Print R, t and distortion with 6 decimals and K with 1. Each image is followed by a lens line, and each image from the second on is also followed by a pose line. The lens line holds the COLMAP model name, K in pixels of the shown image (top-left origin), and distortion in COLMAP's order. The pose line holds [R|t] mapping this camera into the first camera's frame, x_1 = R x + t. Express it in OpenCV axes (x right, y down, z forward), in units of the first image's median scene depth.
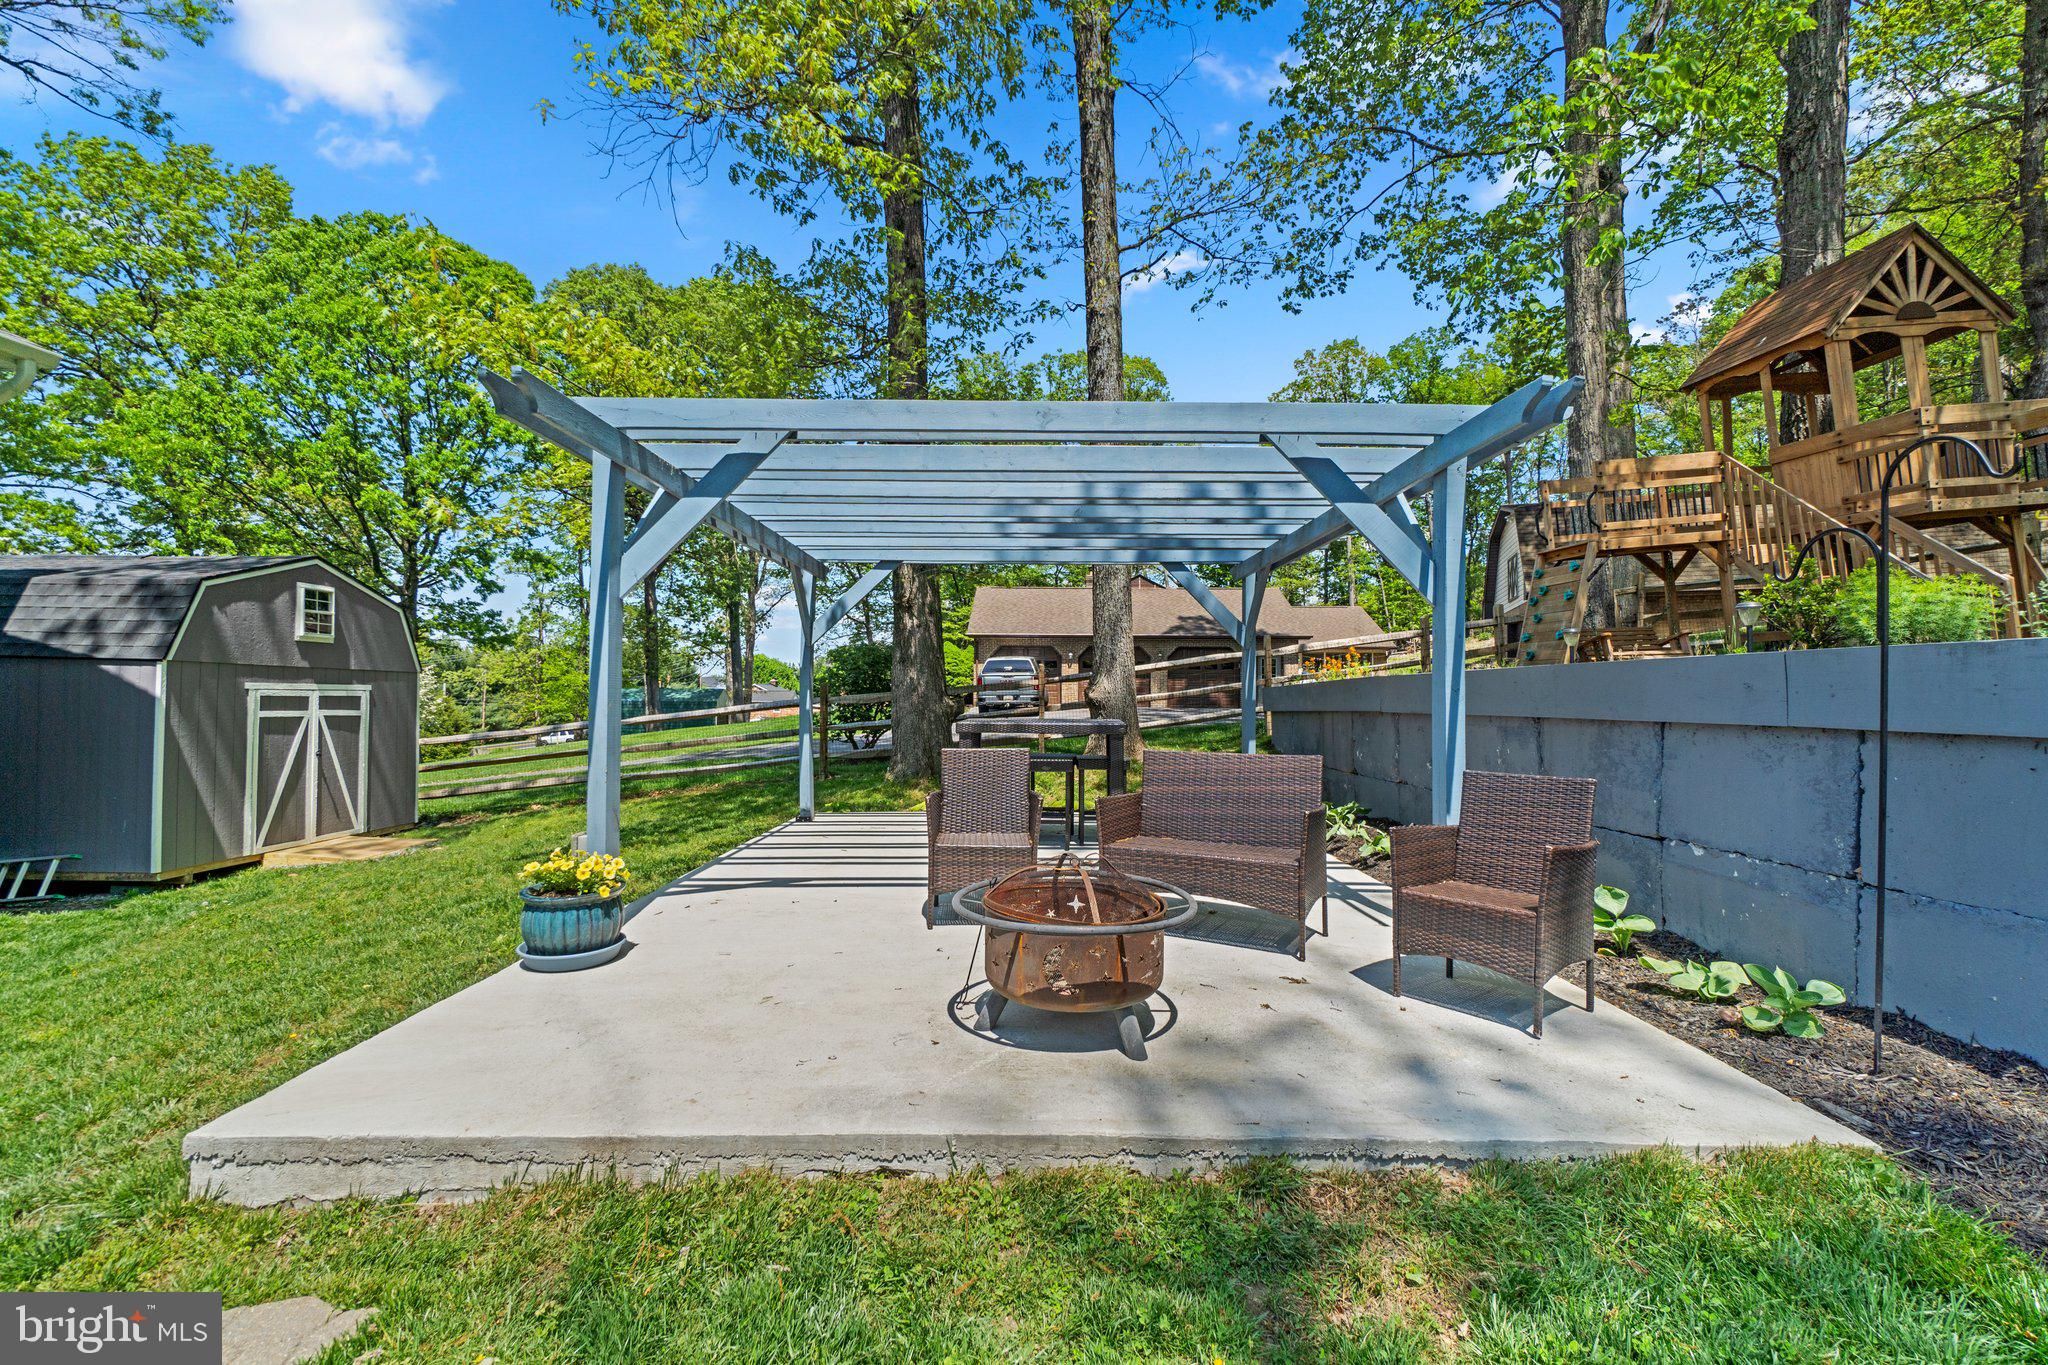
lens RADIAL K [[868.2, 0, 1008.9], [0, 868.2, 683.2], [0, 0, 1]] dist [-0.001501, -0.000347]
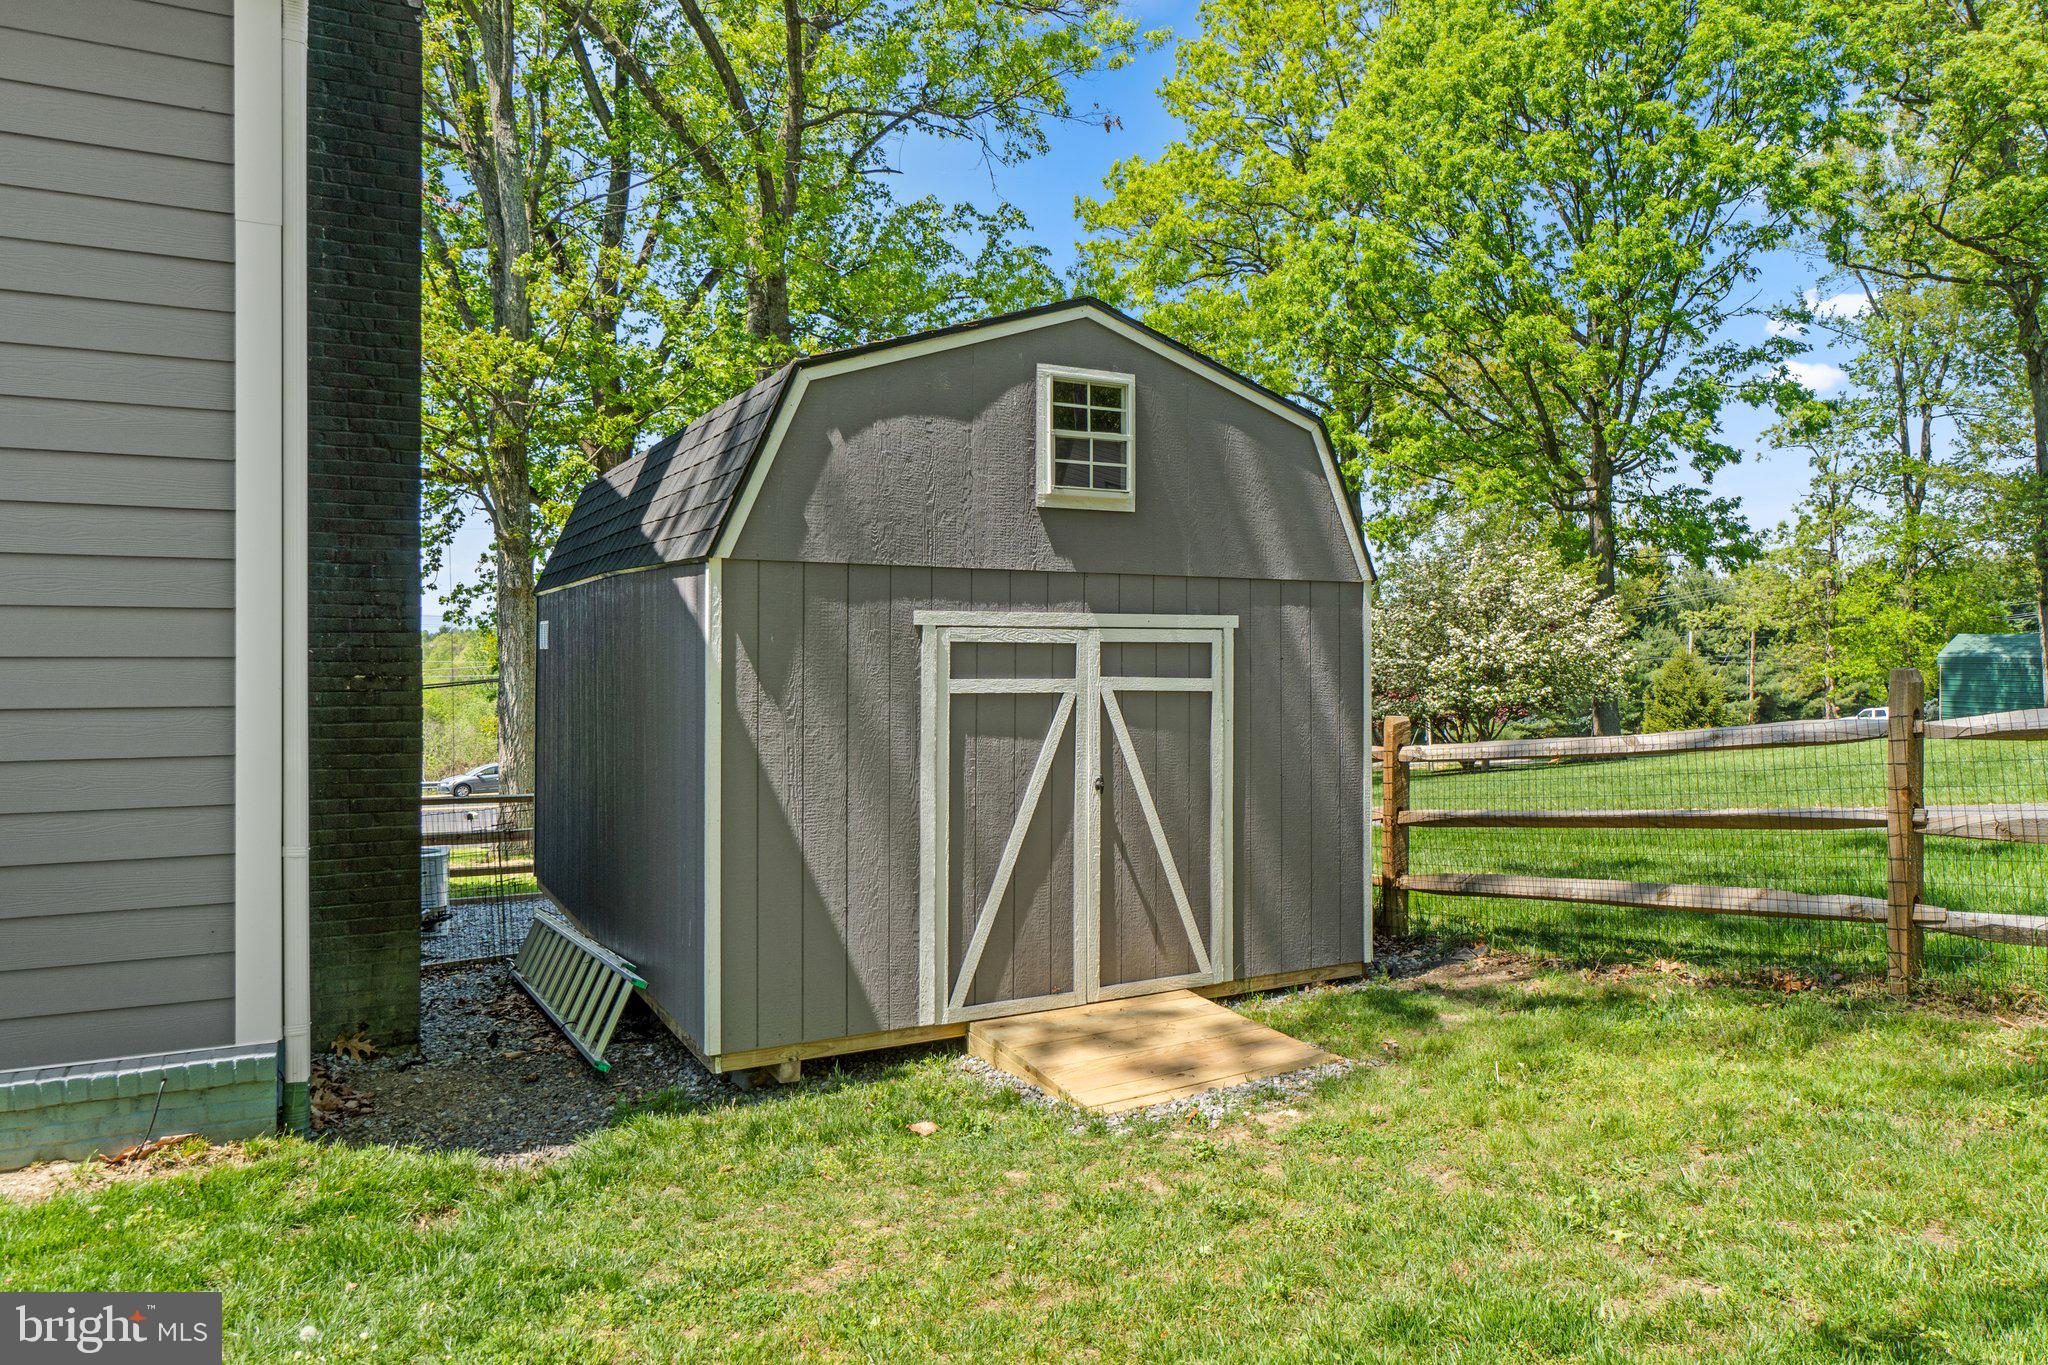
lens RADIAL K [[1306.1, 0, 1023.1], [0, 1306.1, 653.8], [0, 0, 1]] dist [-0.003592, 0.000072]
pose [[0.488226, -0.009075, -0.872670, -0.279978], [0.024047, 0.999706, 0.003057, 0.017437], [0.872386, -0.022477, 0.488301, 0.672777]]
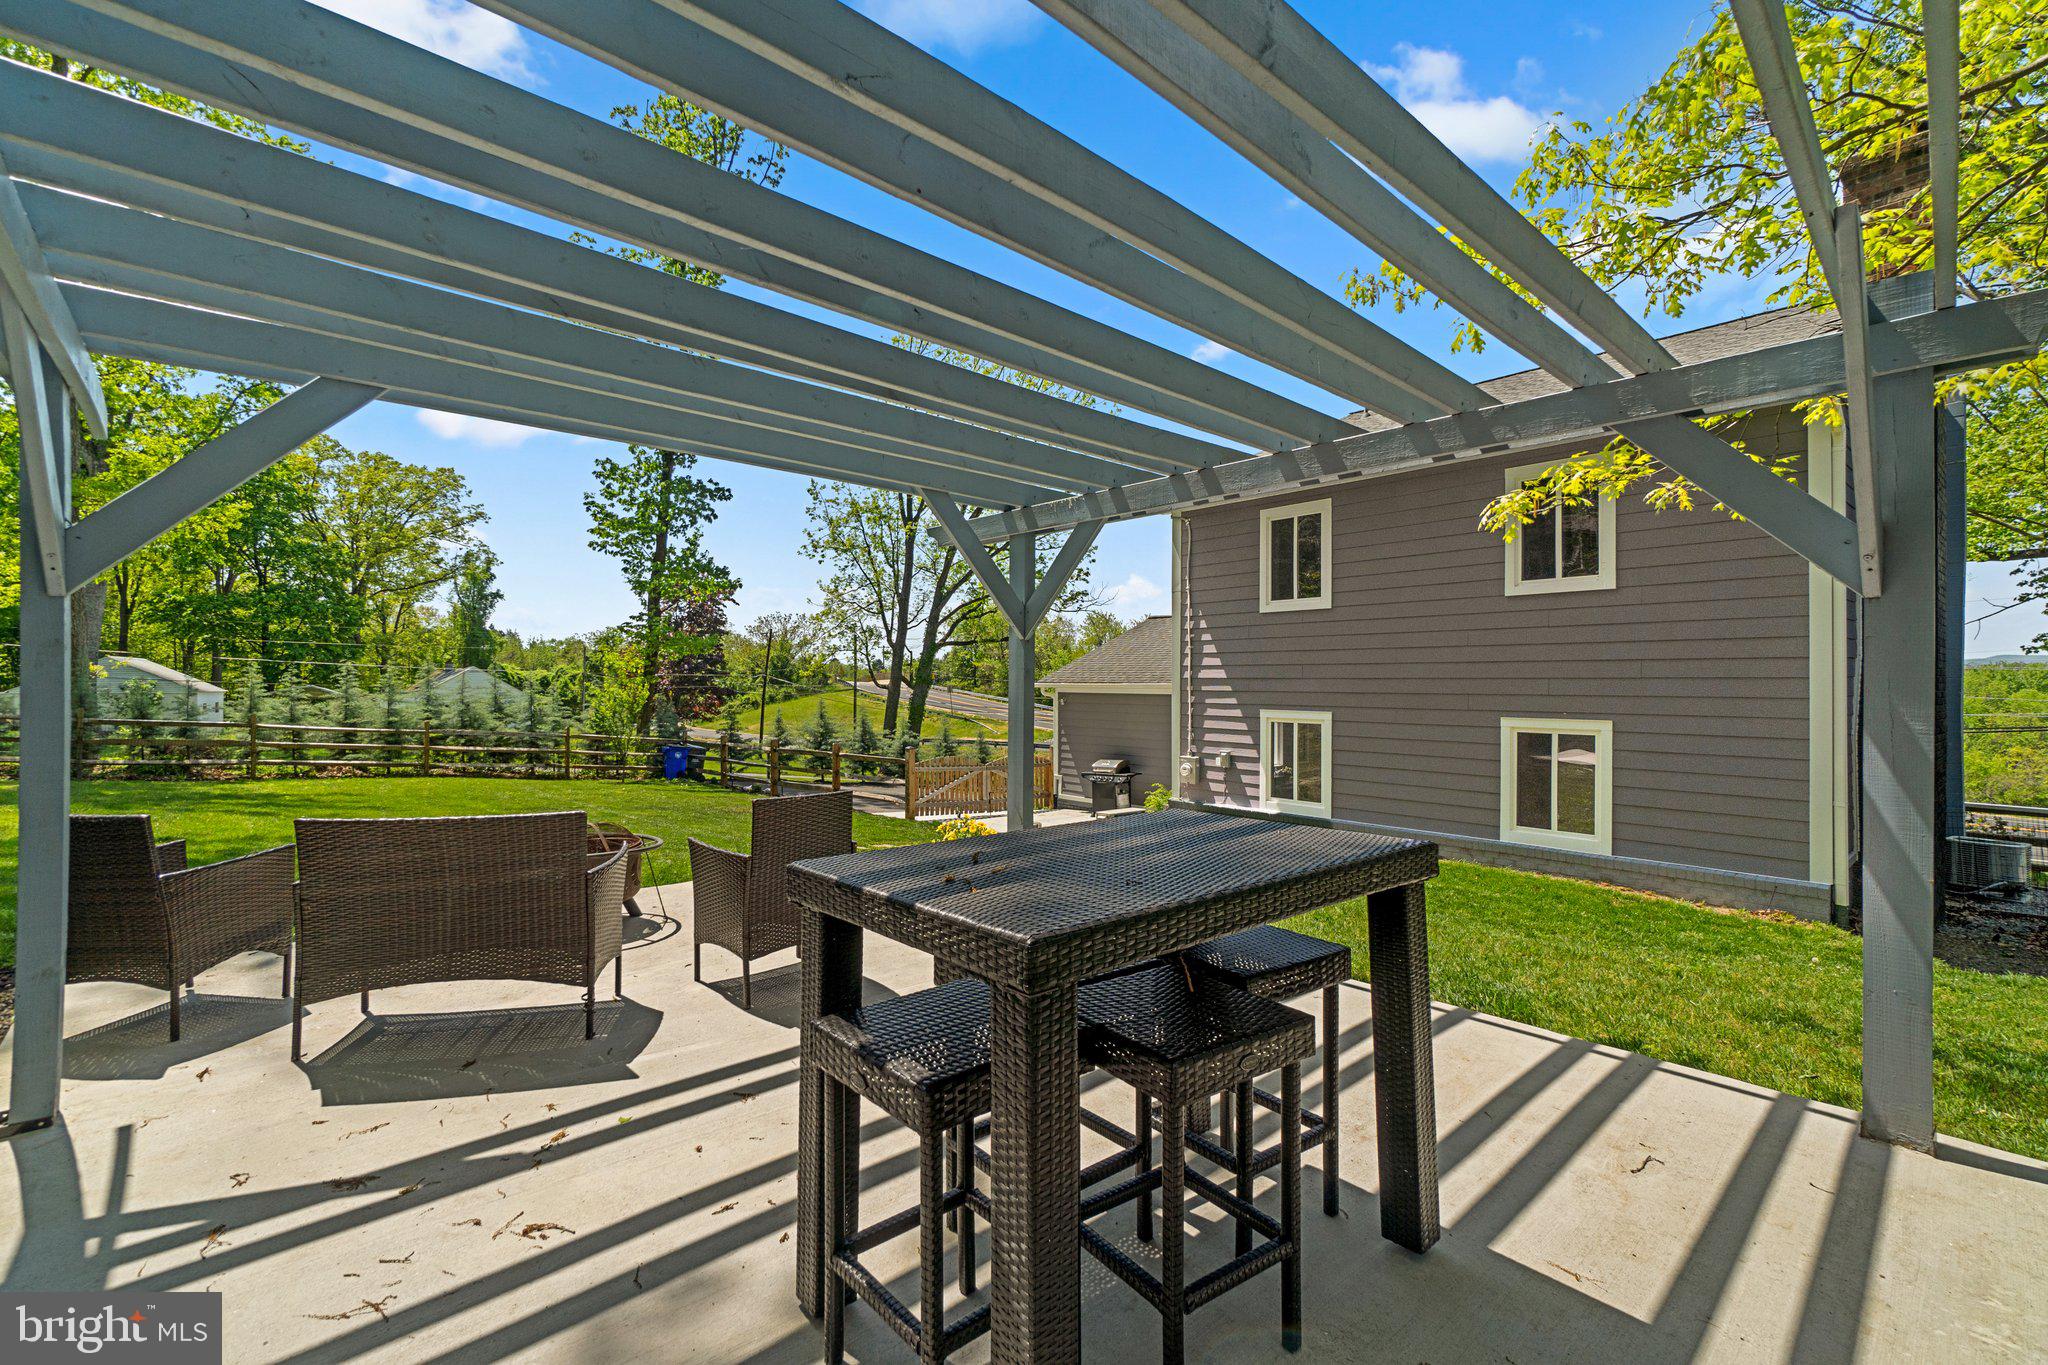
lens RADIAL K [[883.1, 0, 1021.1], [0, 883.1, 673.7], [0, 0, 1]] dist [-0.001607, -0.000038]
pose [[-0.731225, -0.015206, -0.681967, 0.161383], [0.006342, 0.999557, -0.029087, -0.004875], [0.682107, -0.025594, -0.730804, 0.744614]]
